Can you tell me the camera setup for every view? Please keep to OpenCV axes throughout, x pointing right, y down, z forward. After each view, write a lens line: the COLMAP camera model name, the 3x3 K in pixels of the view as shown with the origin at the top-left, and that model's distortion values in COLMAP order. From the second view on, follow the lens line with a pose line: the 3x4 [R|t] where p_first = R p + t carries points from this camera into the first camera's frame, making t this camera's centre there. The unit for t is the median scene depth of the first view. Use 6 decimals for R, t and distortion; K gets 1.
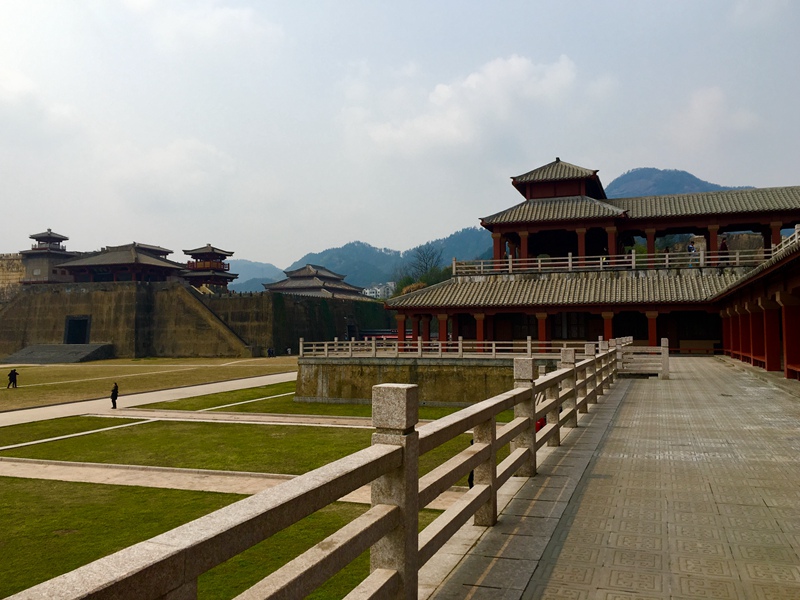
lens RADIAL K [[672.9, 0, 399.6], [0, 672.9, 296.4], [0, 0, 1]] dist [0.035272, -0.007079]
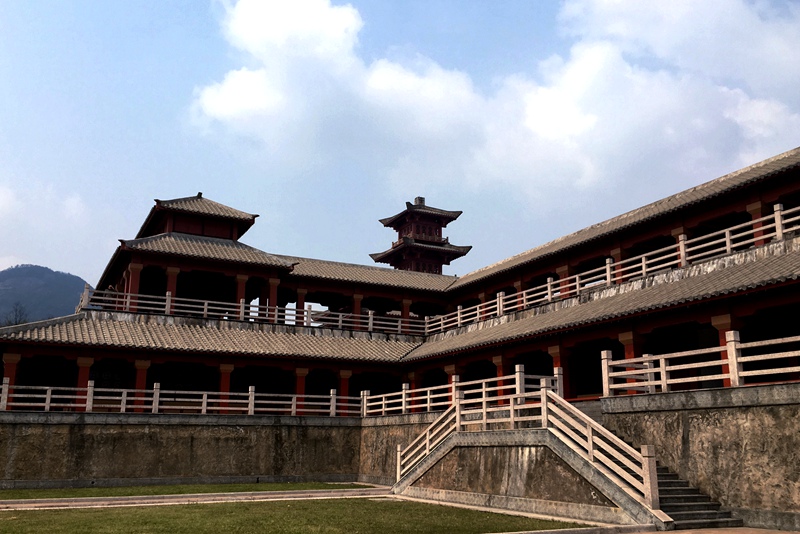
lens RADIAL K [[725.7, 0, 400.1], [0, 725.7, 269.8], [0, 0, 1]] dist [-0.015566, -0.008415]
pose [[0.652691, 0.185524, 0.734558, -0.310641], [-0.033313, 0.975645, -0.216813, 0.095593], [-0.756891, 0.117042, 0.642975, 0.289341]]
